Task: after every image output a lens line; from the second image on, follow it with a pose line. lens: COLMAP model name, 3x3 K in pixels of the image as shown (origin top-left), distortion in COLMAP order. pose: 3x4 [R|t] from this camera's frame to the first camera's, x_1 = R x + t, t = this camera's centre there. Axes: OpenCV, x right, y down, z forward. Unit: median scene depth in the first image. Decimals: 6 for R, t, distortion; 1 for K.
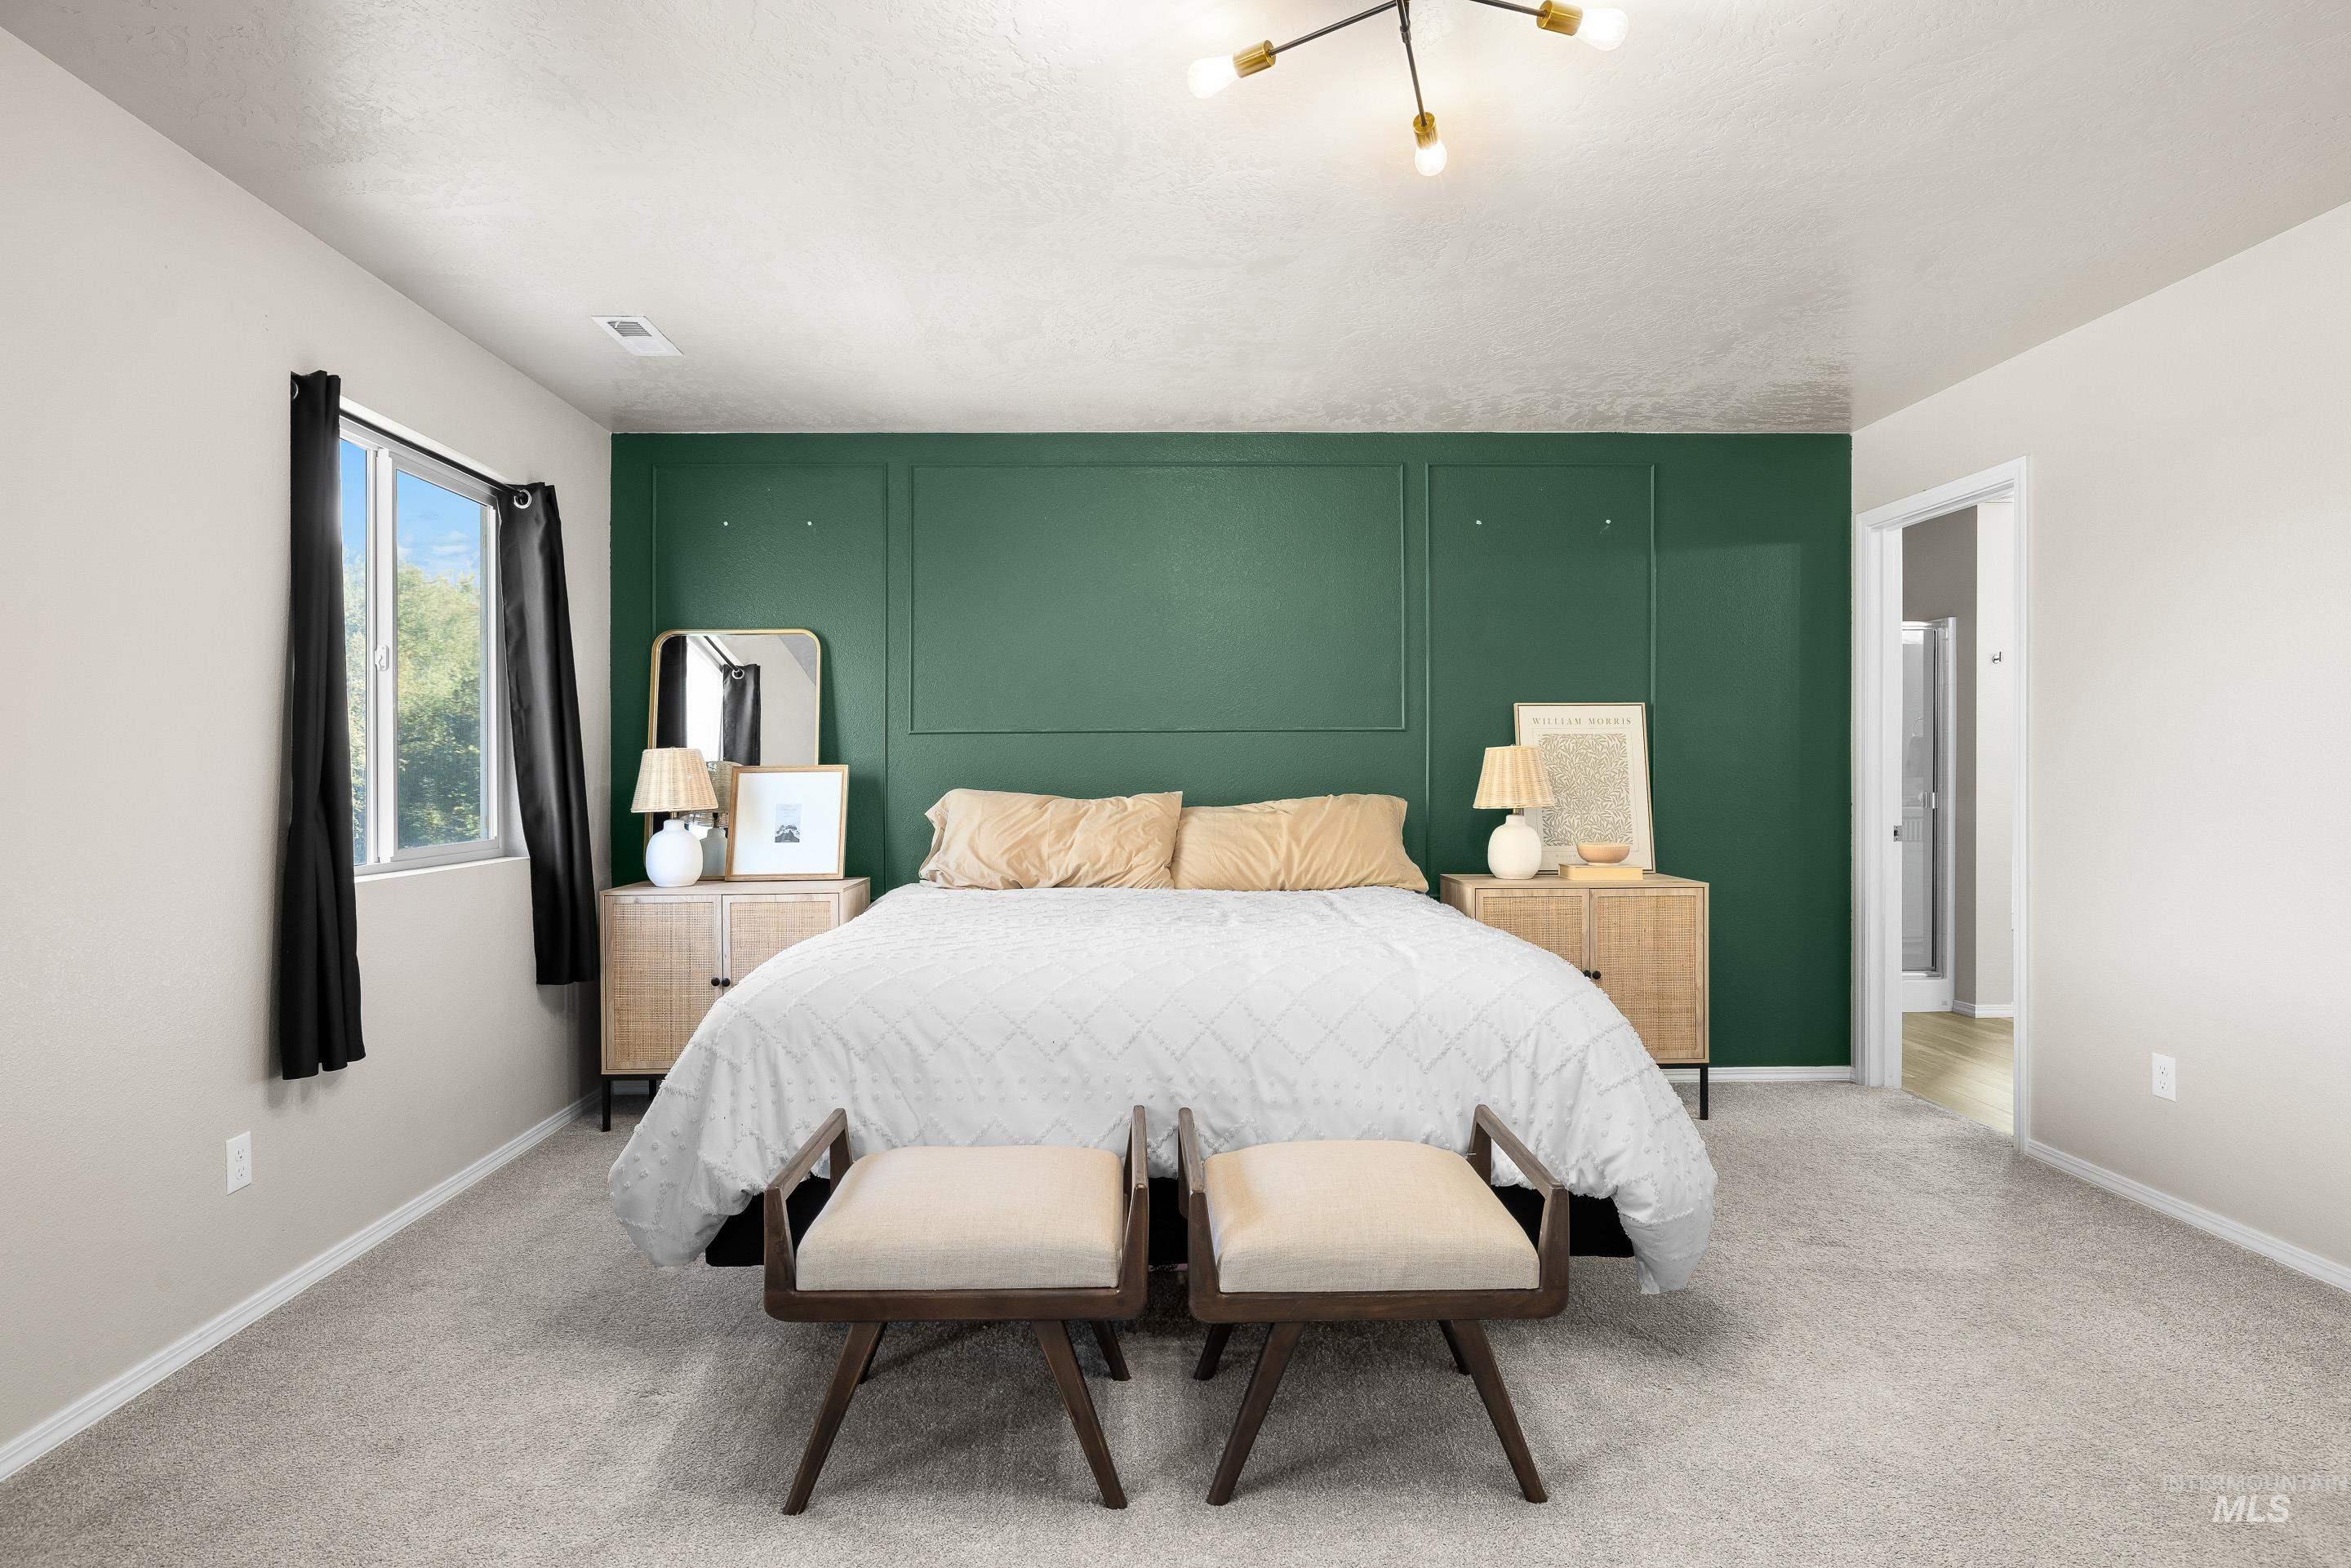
lens RADIAL K [[1203.4, 0, 1170.3], [0, 1203.4, 774.0], [0, 0, 1]] dist [0.000930, 0.000264]
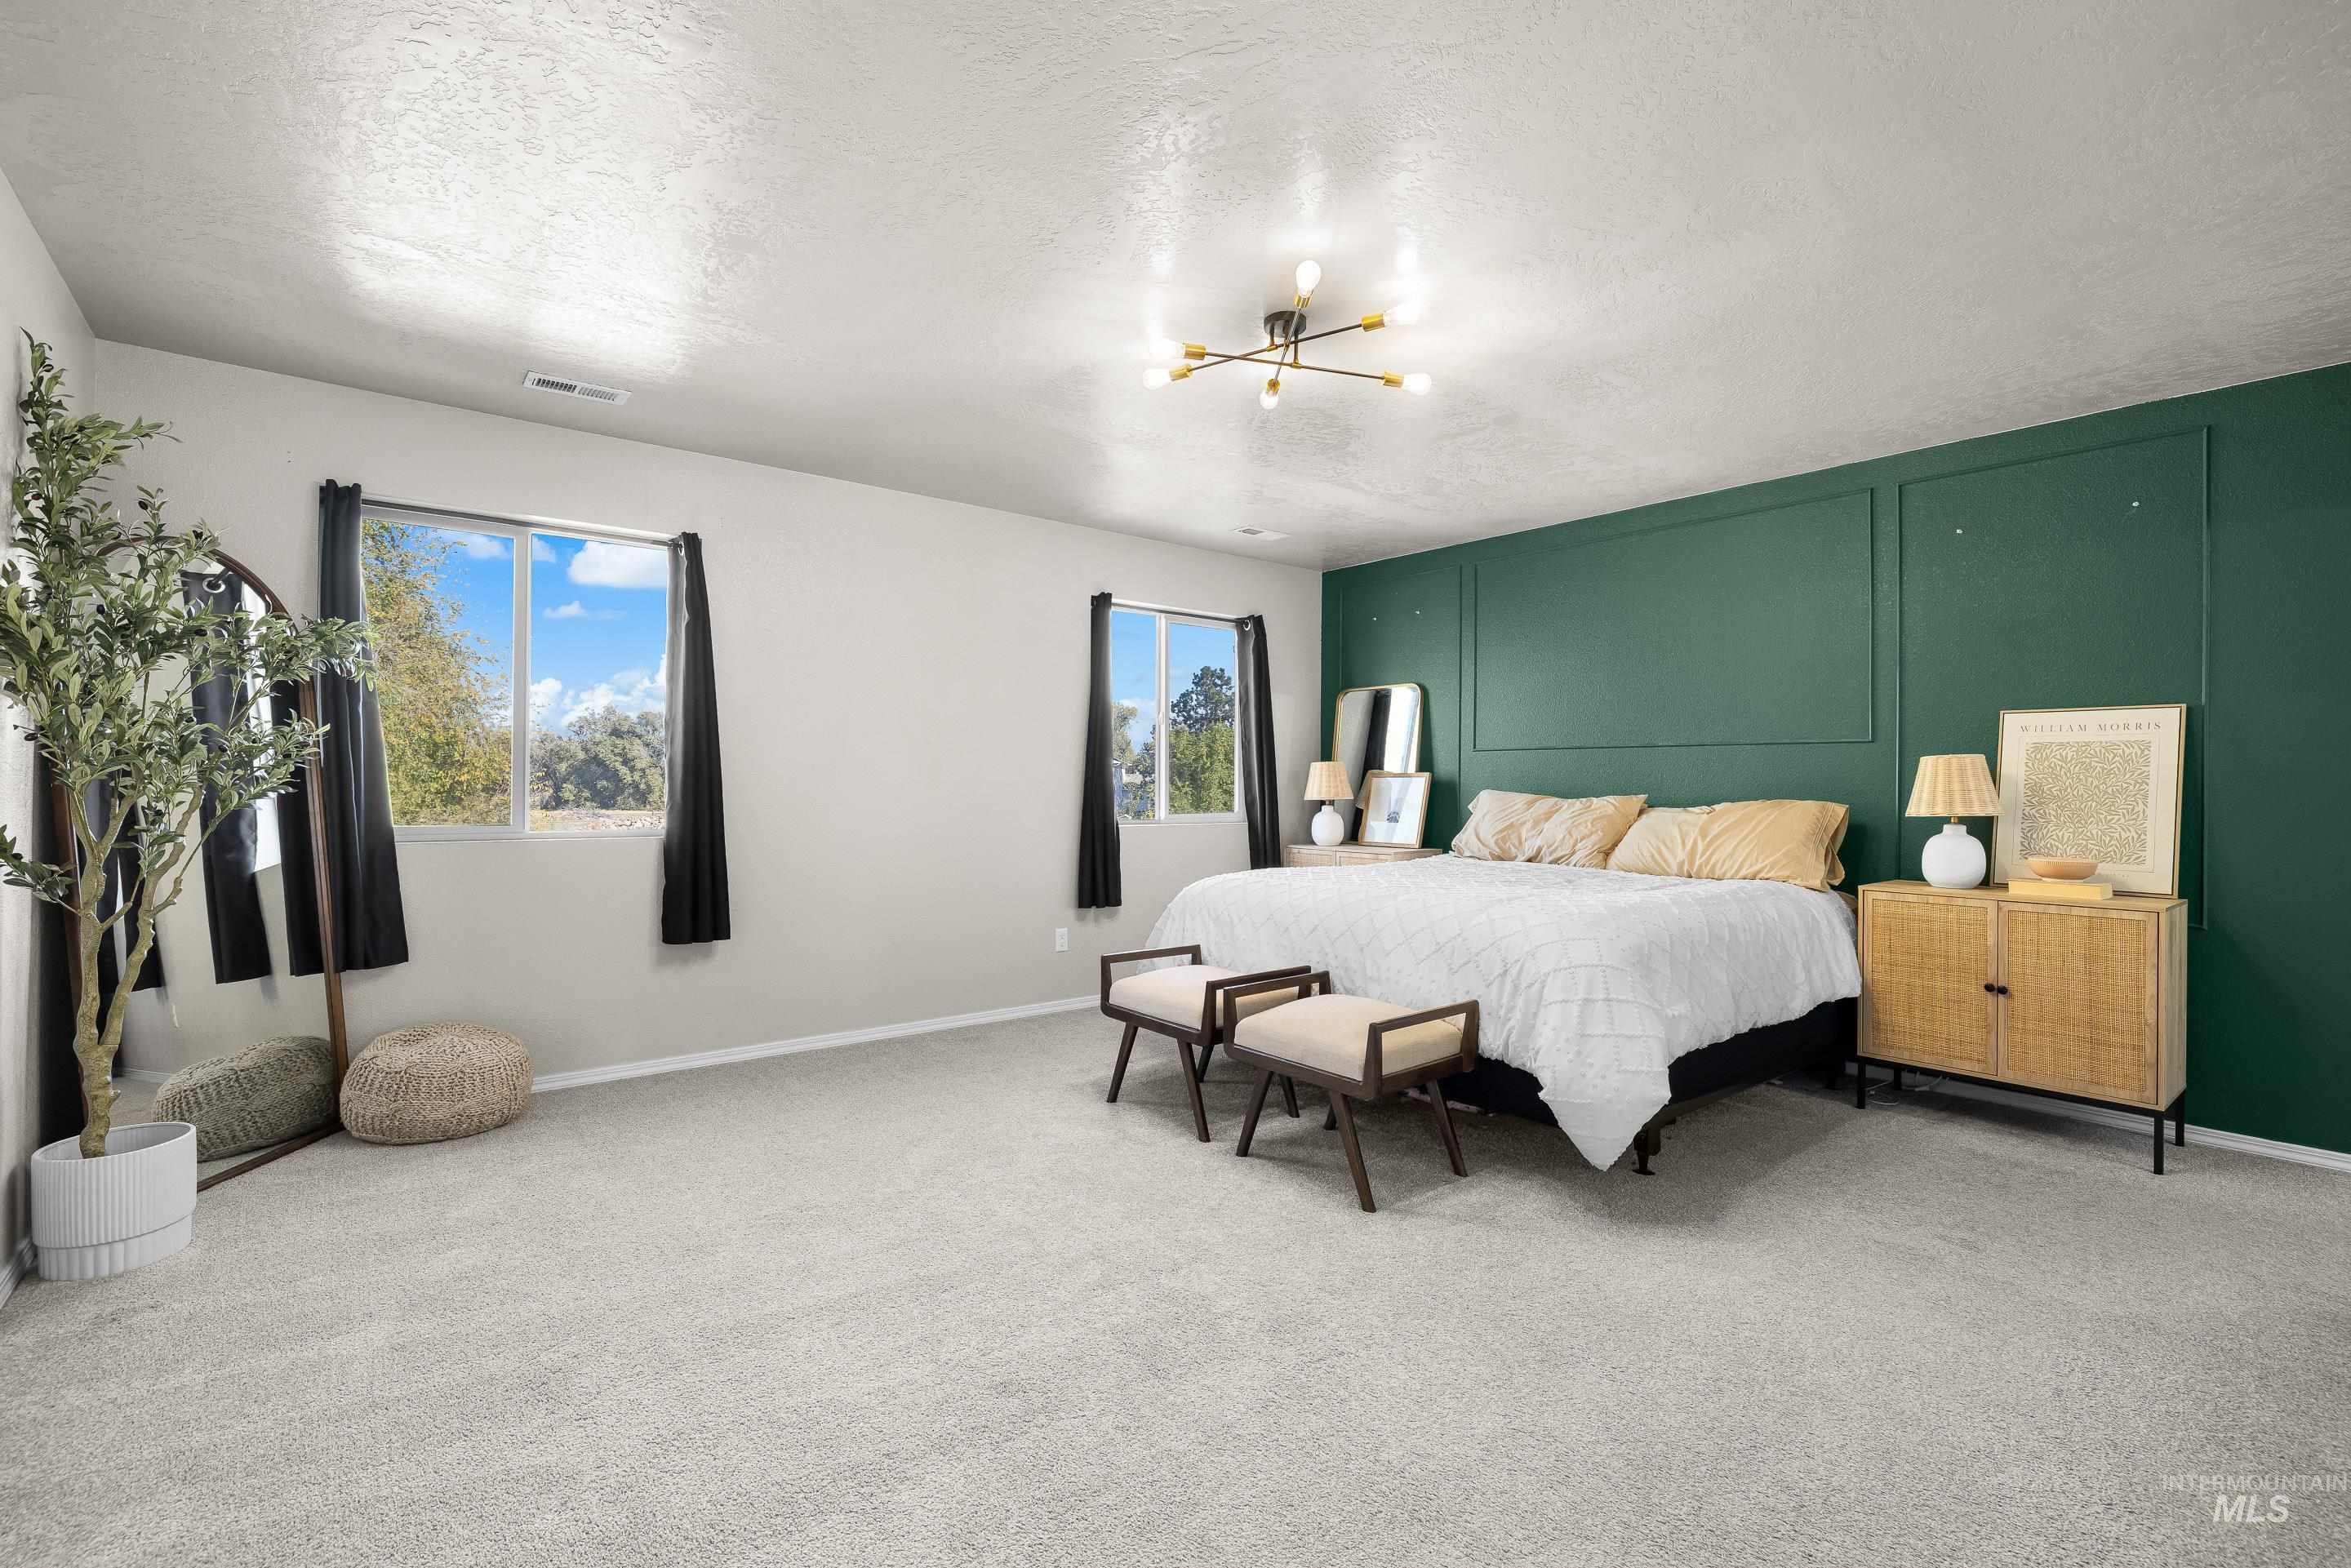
lens RADIAL K [[1062.8, 0, 1178.8], [0, 1062.8, 778.4], [0, 0, 1]] dist [0.001895, 0.000486]
pose [[0.612554, 0.007598, -0.790392, 0.616803], [-0.011614, 0.999932, 0.000611, 0.003037], [0.790343, 0.008806, 0.612601, -0.055163]]
